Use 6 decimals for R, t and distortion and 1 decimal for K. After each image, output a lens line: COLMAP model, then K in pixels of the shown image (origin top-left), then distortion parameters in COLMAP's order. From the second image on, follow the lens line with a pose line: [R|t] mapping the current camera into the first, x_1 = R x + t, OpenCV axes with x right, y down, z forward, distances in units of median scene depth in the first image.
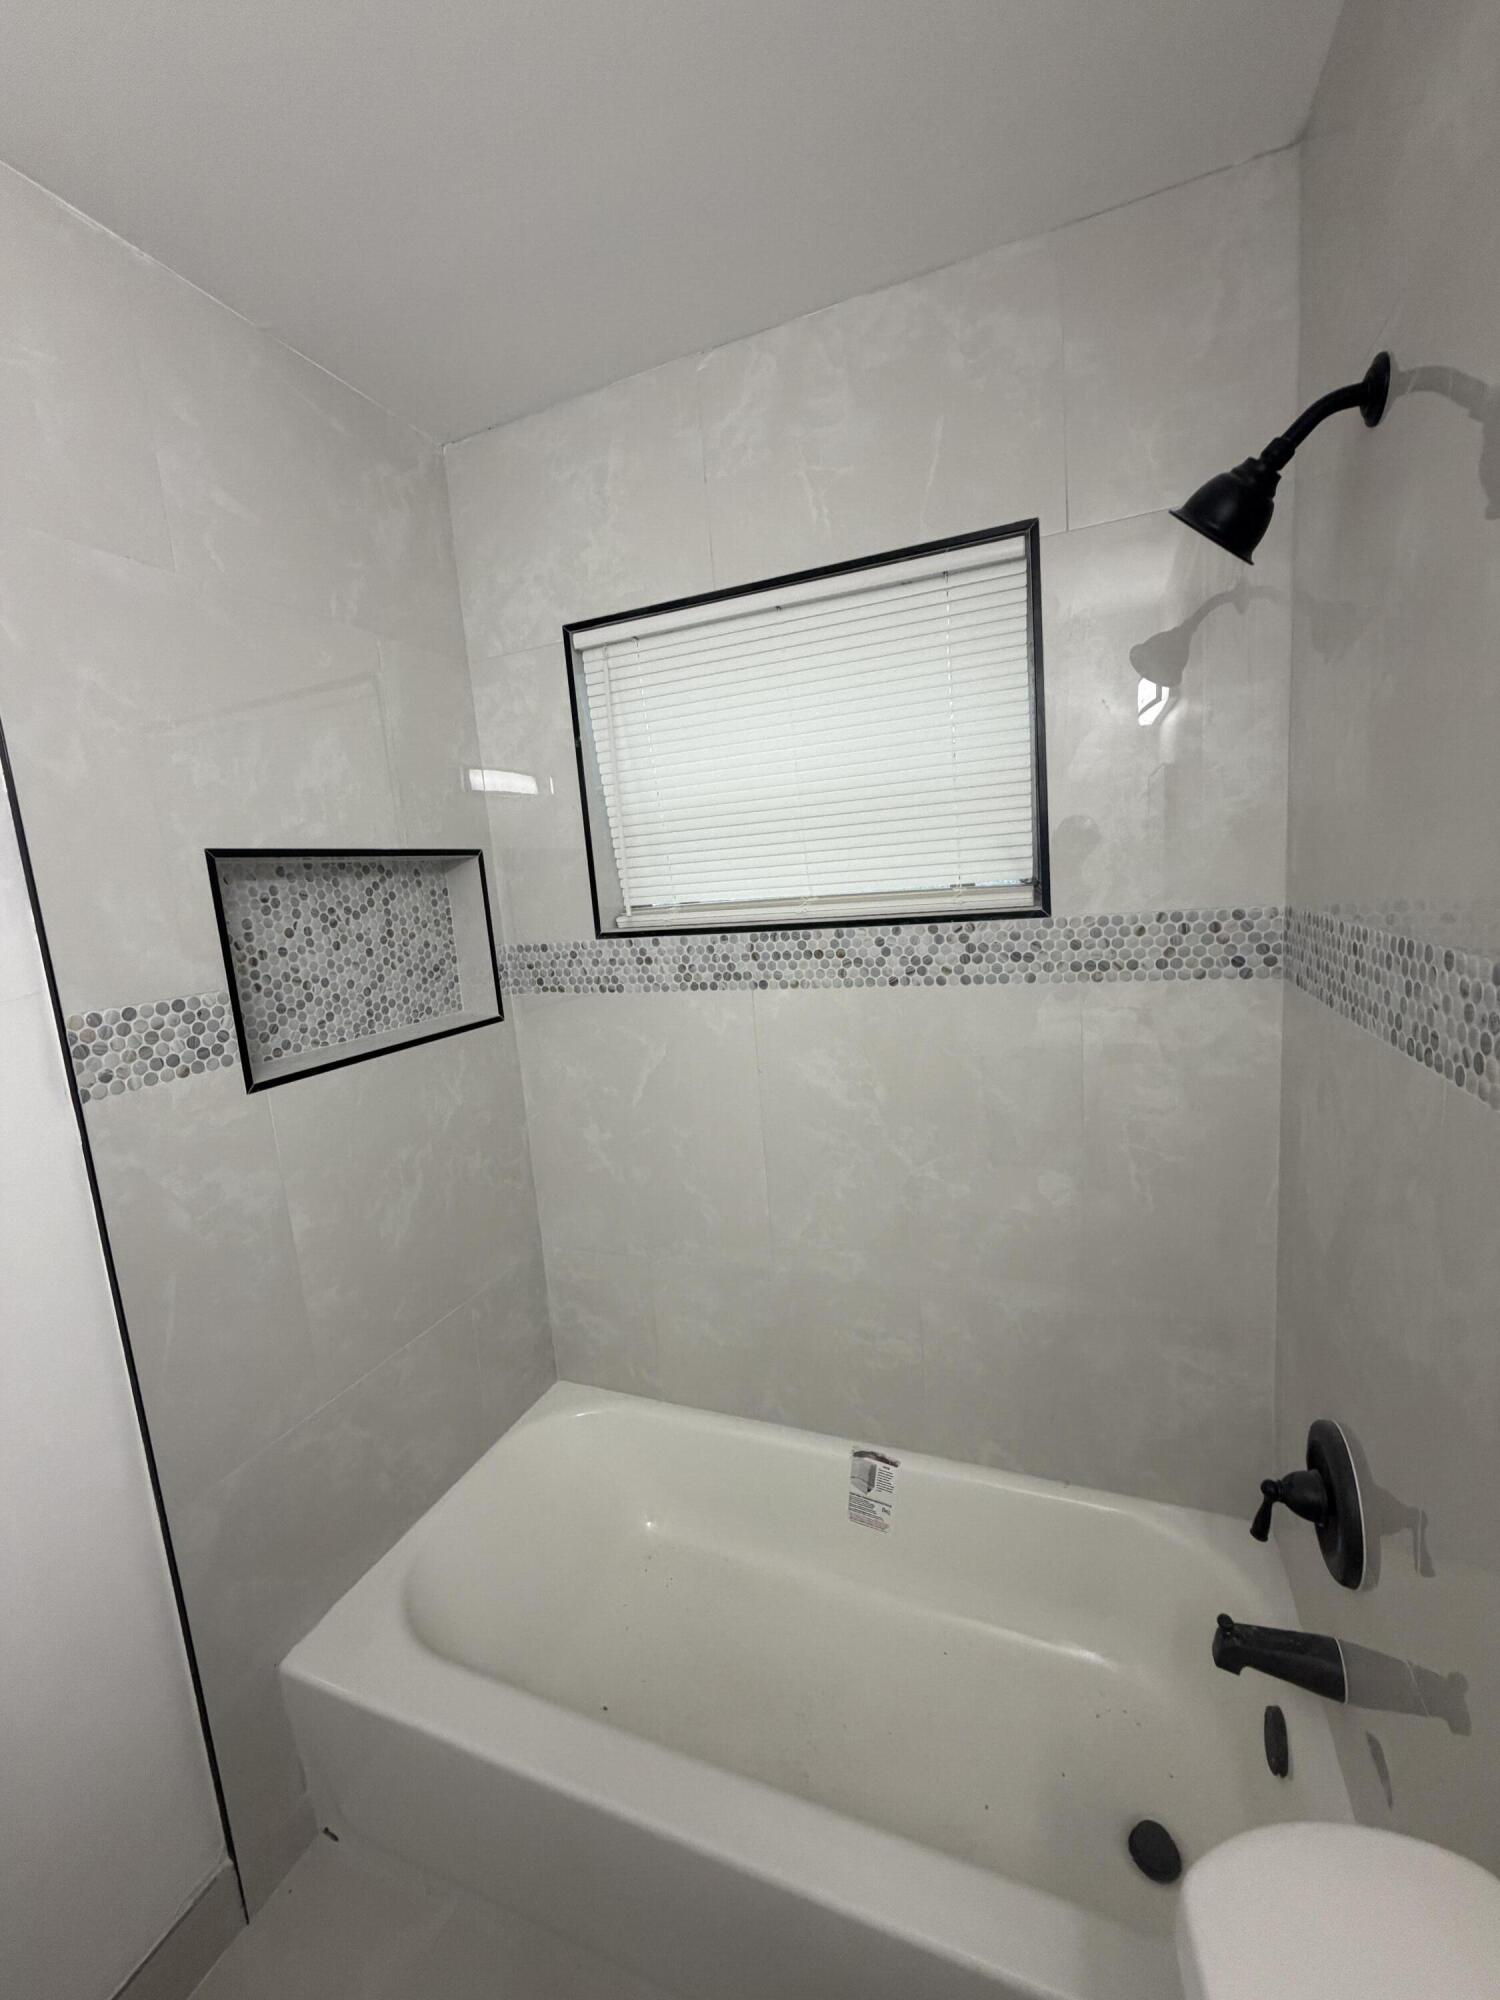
lens RADIAL K [[798.0, 0, 748.7], [0, 798.0, 994.8], [0, 0, 1]] dist [0.000098, 0.000385]
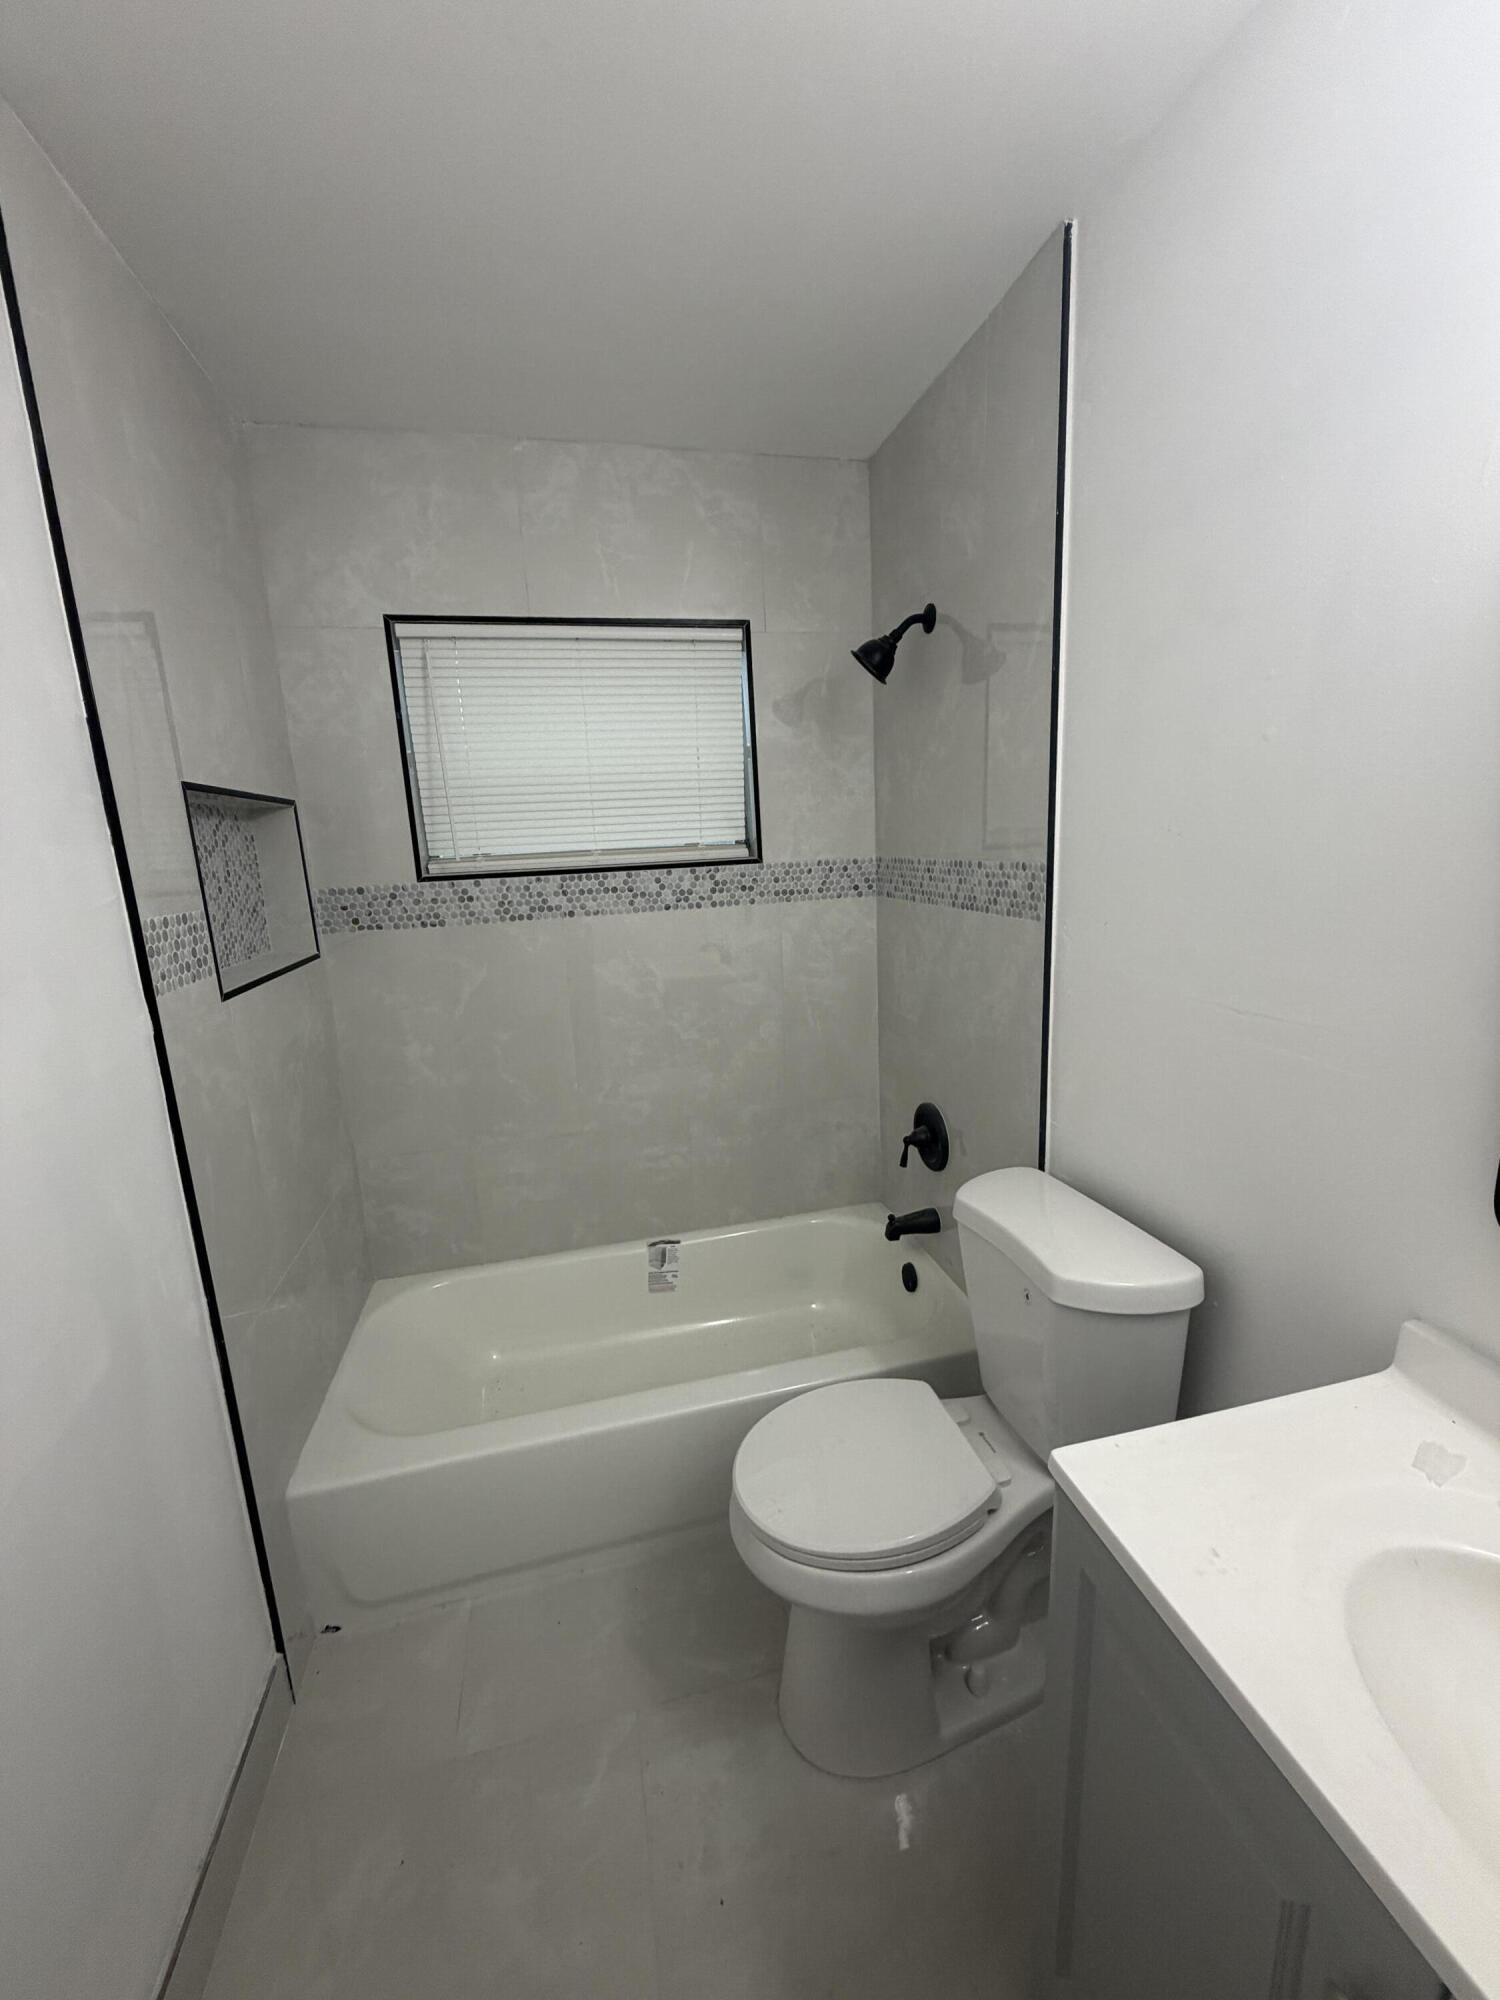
lens RADIAL K [[798.0, 0, 748.7], [0, 798.0, 994.8], [0, 0, 1]] dist [0.000098, 0.000385]
pose [[0.813879, -0.075476, 0.576111, -0.541800], [0.070576, 0.997027, 0.030916, 0.106590], [-0.576732, 0.015498, 0.816787, -0.285096]]
